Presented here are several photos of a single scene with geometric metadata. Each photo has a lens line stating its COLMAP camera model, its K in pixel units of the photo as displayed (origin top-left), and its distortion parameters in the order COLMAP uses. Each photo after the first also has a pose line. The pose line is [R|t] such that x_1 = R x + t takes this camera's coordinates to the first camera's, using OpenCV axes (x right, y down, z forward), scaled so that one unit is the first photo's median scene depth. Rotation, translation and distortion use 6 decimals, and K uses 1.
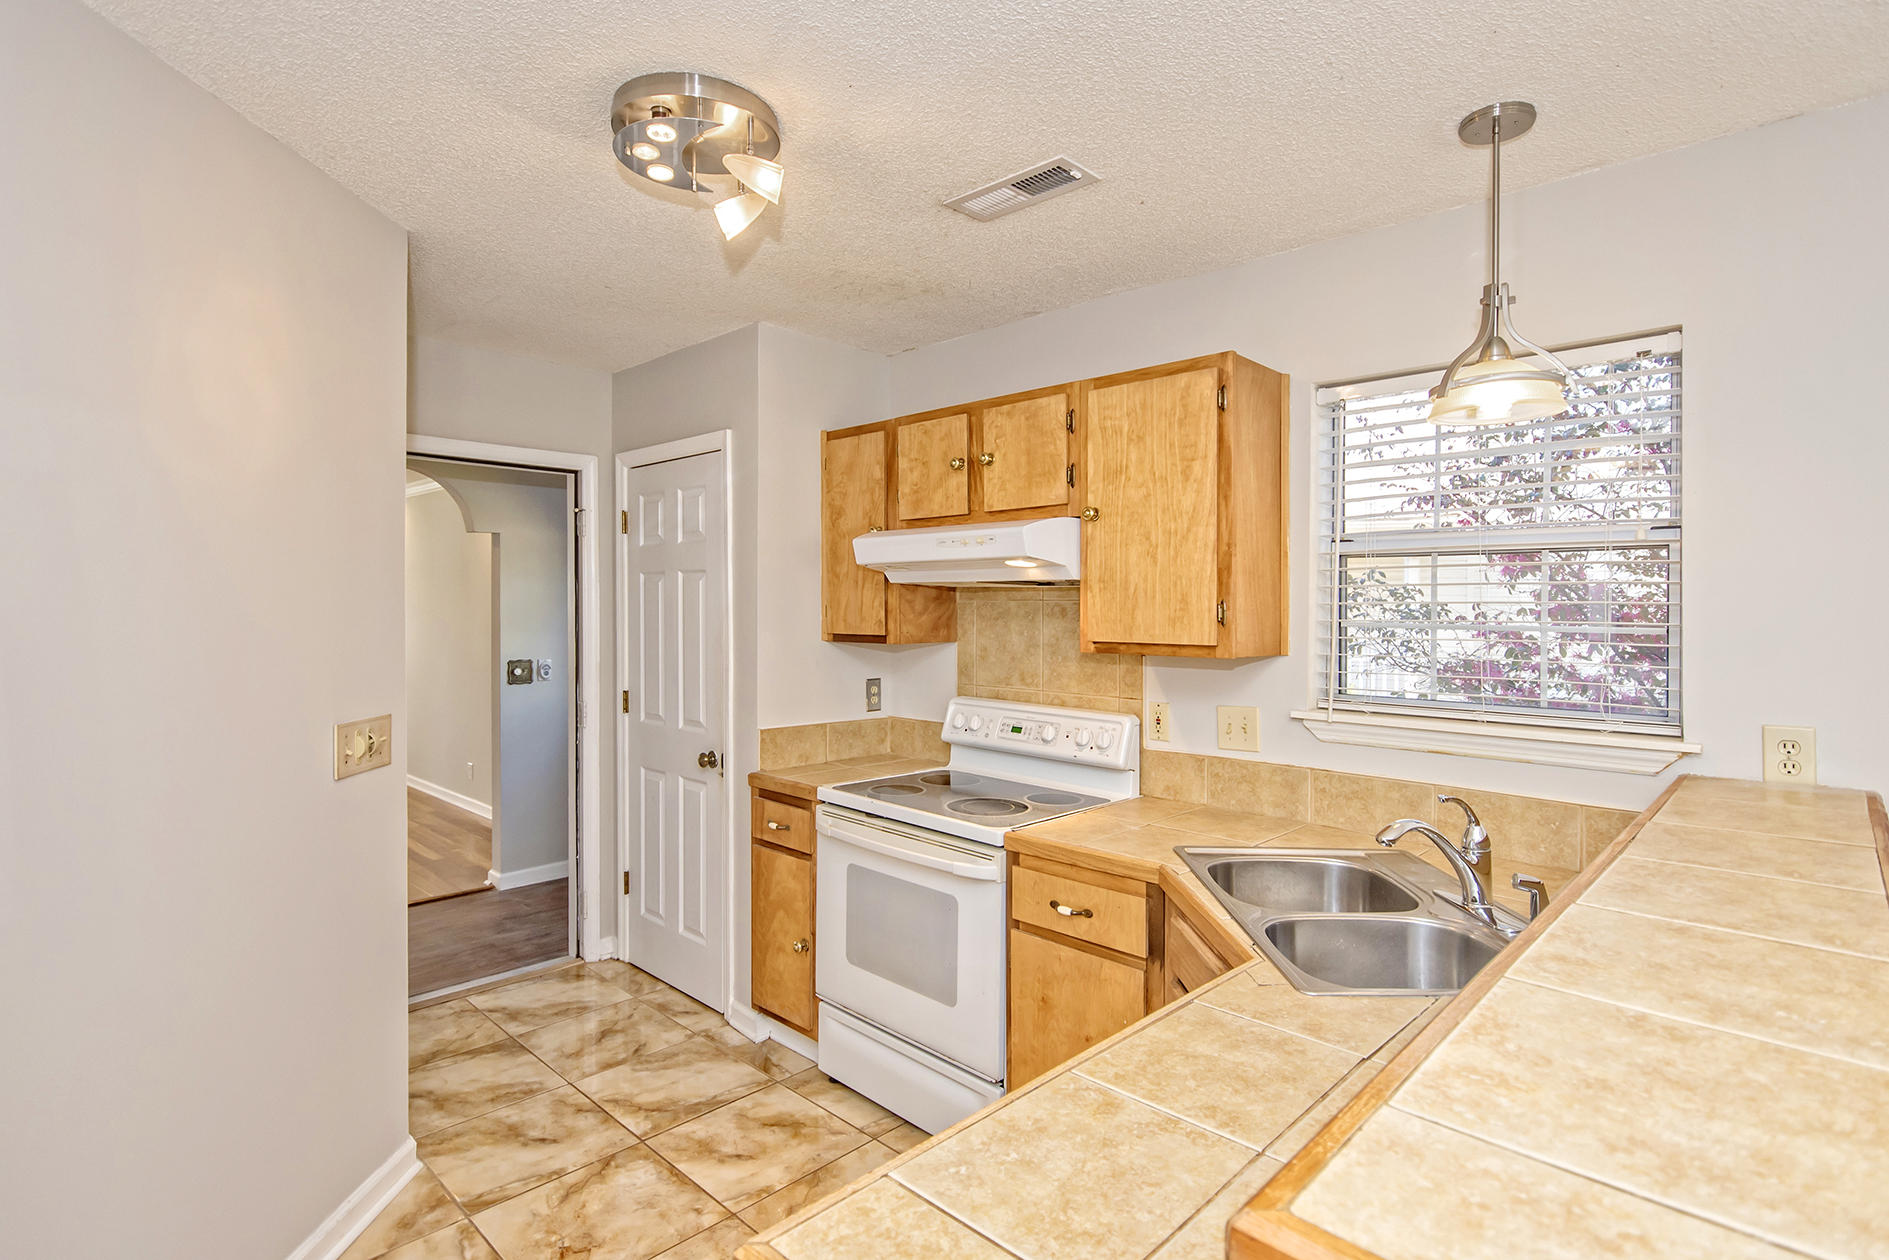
lens RADIAL K [[937.2, 0, 946.5], [0, 937.2, 570.4], [0, 0, 1]] dist [-0.002055, -0.000005]
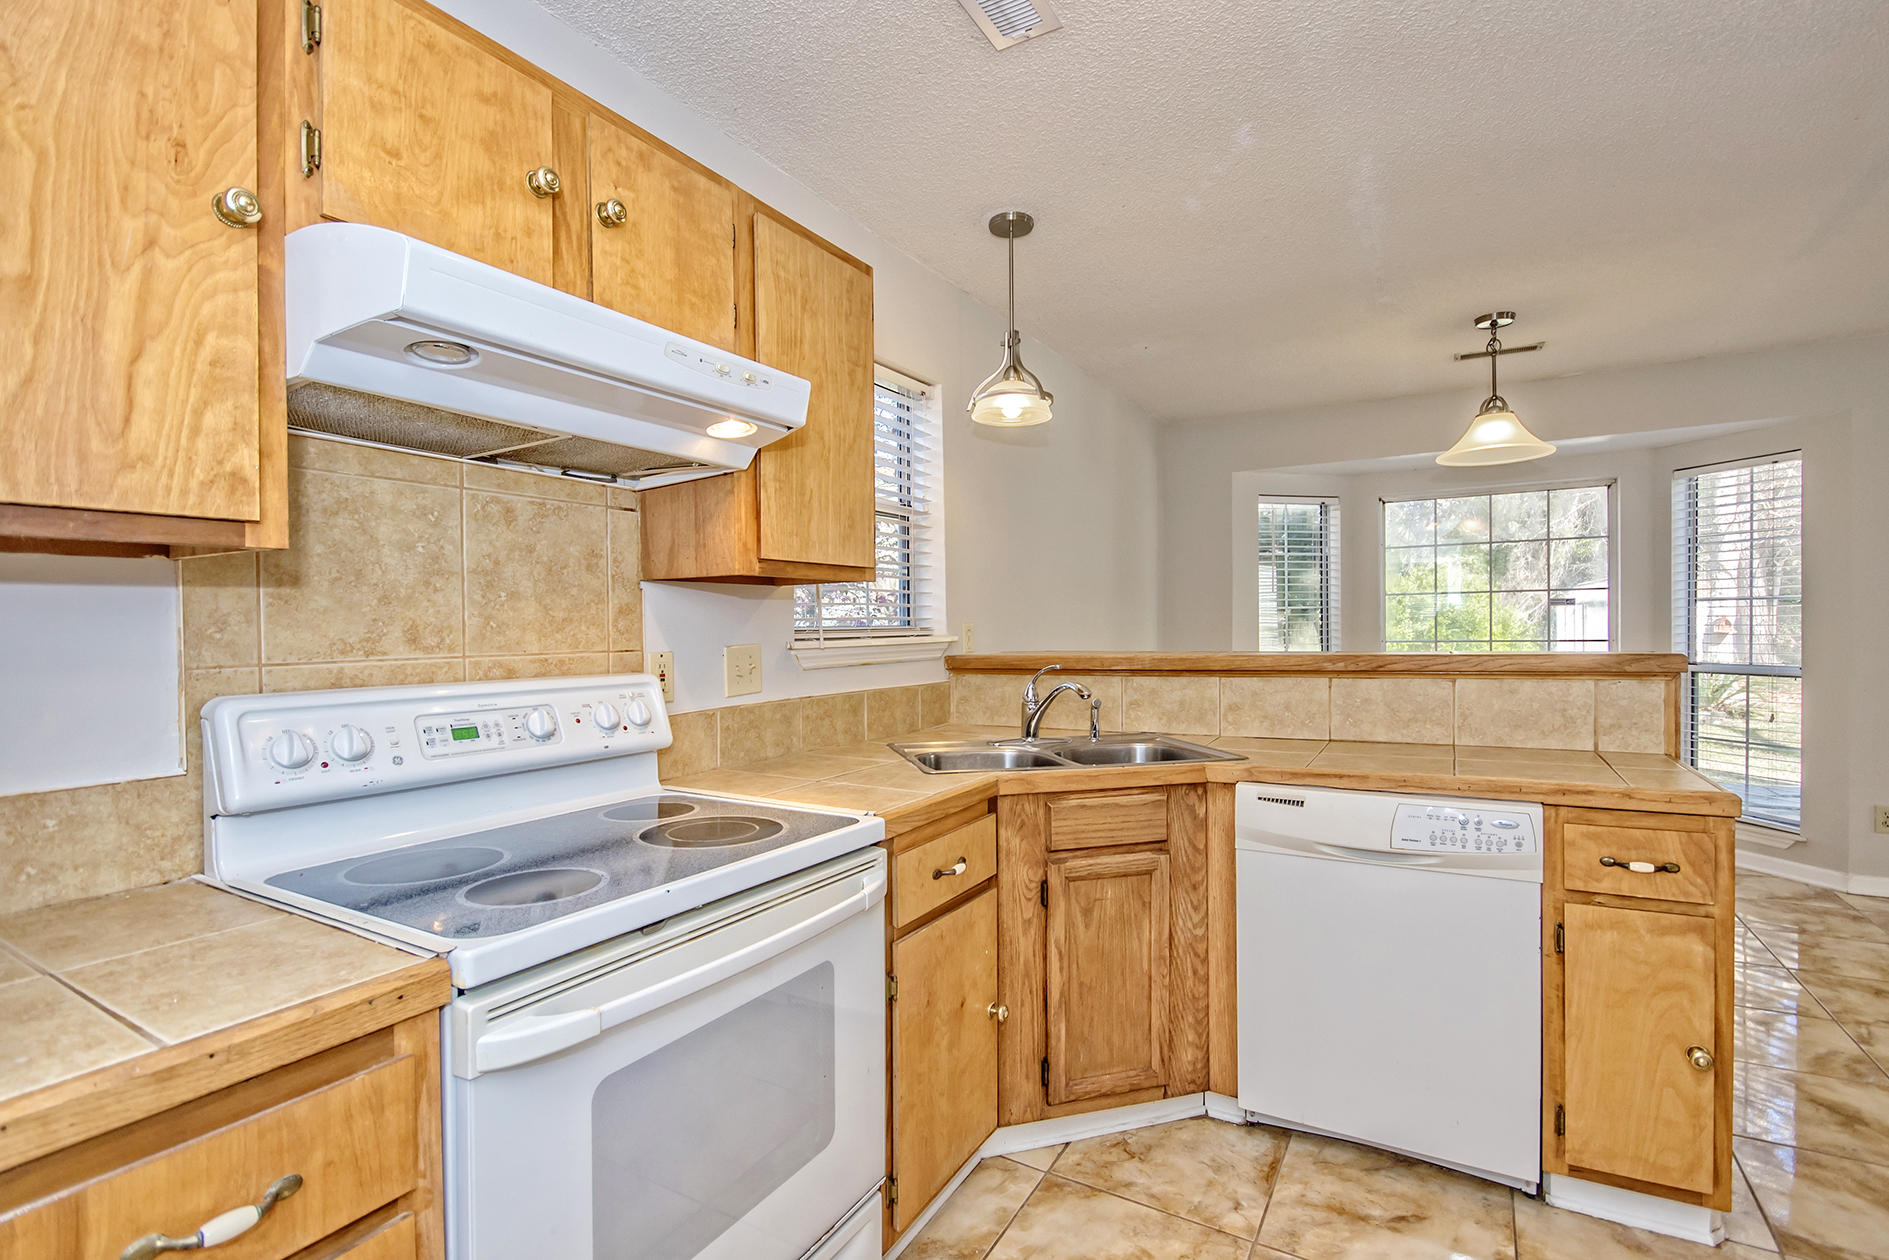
lens RADIAL K [[847.3, 0, 945.6], [0, 847.3, 623.9], [0, 0, 1]] dist [-0.001158, -0.000988]
pose [[-0.227166, -0.006011, 0.973838, -0.500097], [-0.033397, 0.999441, -0.001622, 0.116216], [-0.973283, -0.032892, -0.227239, 0.968680]]
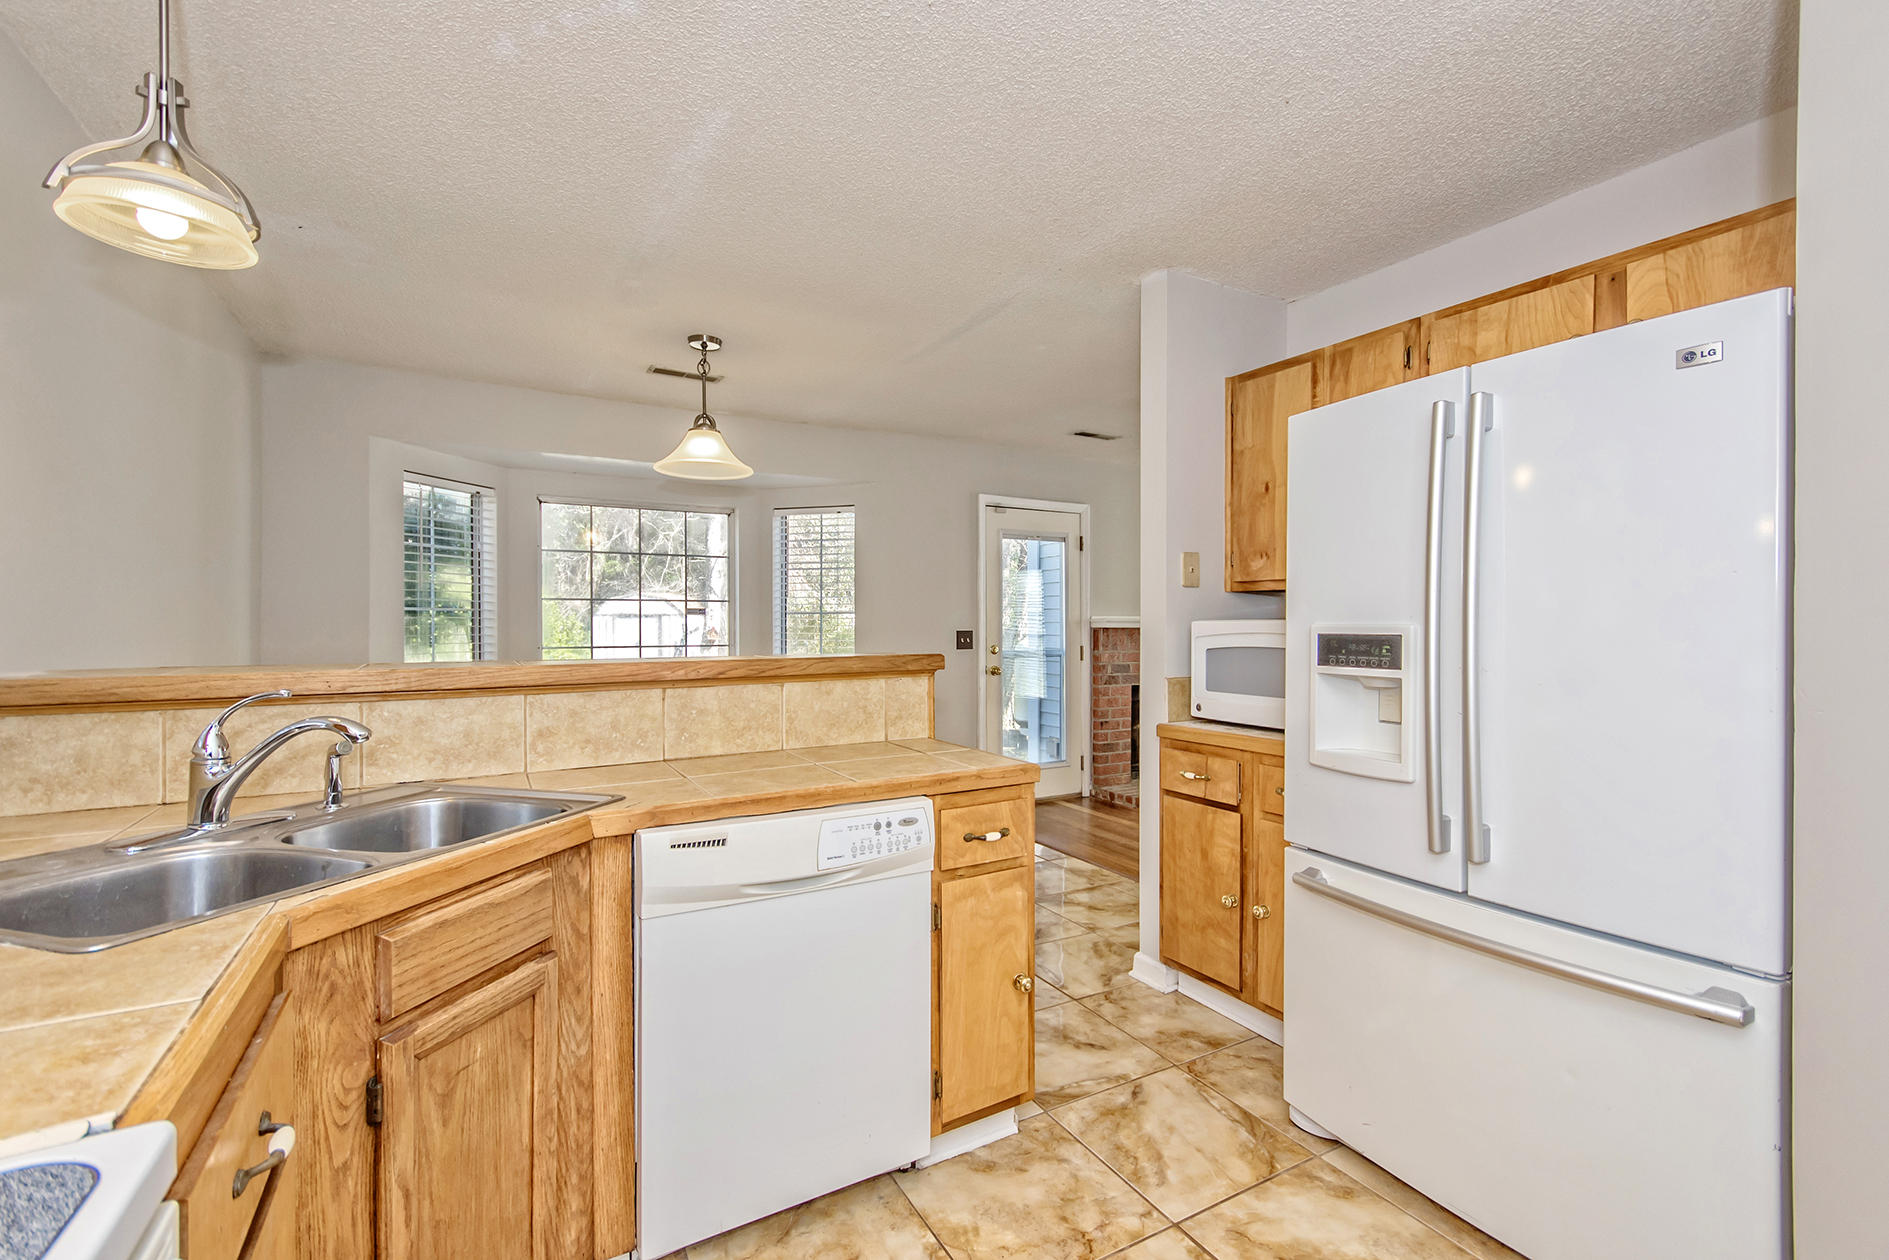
lens RADIAL K [[828.2, 0, 938.9], [0, 828.2, 629.1], [0, 0, 1]] dist [0.001599, -0.000222]
pose [[-0.956937, -0.012187, 0.290038, -0.189353], [-0.024148, 0.998997, -0.037698, 0.126030], [-0.289288, -0.043078, -0.956272, 1.022556]]
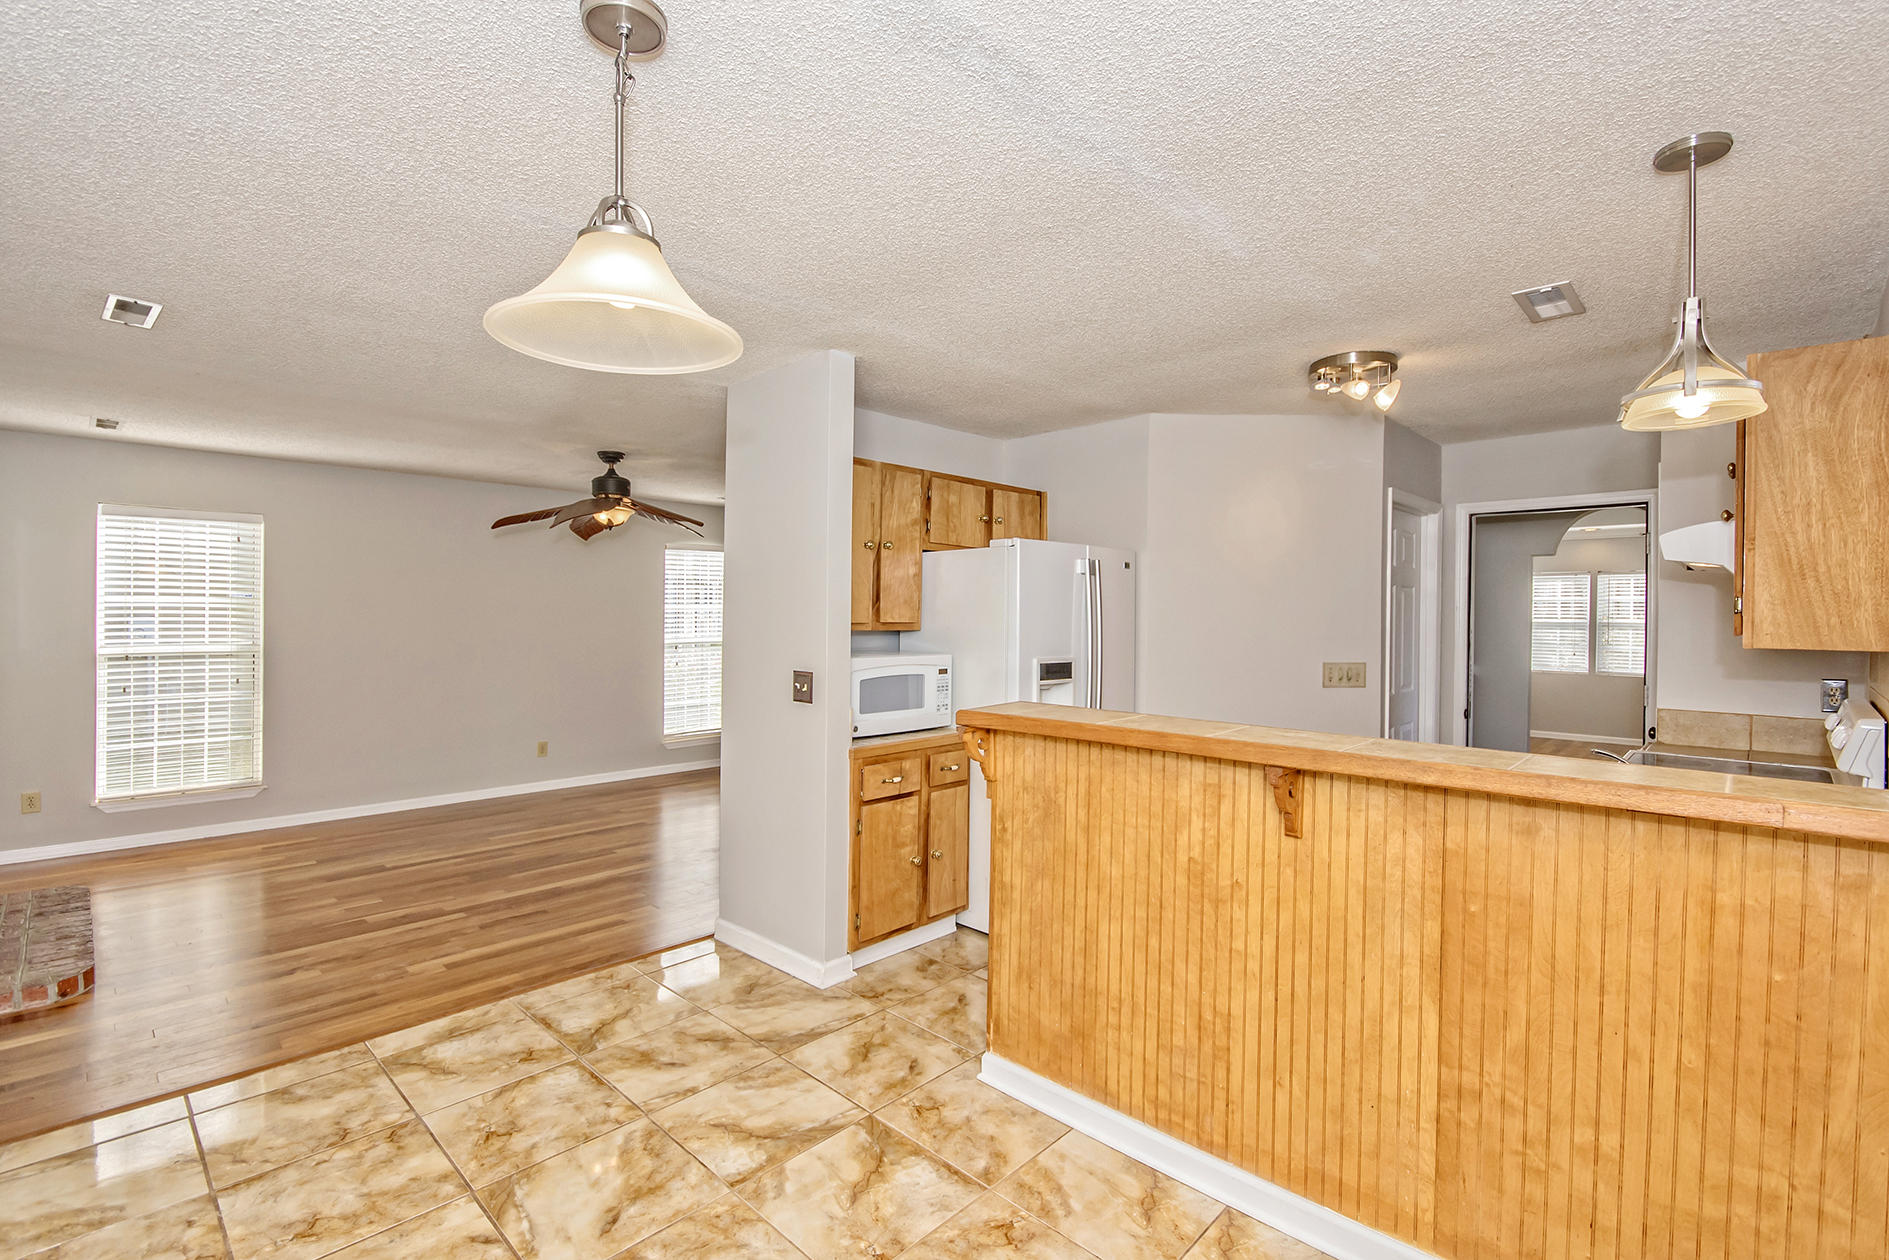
lens RADIAL K [[874.2, 0, 915.9], [0, 874.2, 620.6], [0, 0, 1]] dist [-0.000753, -0.000713]
pose [[-0.000508, -0.007930, -0.999968, 1.069040], [0.037712, 0.999257, -0.007944, 0.027985], [0.999289, -0.037715, -0.000208, 0.088142]]
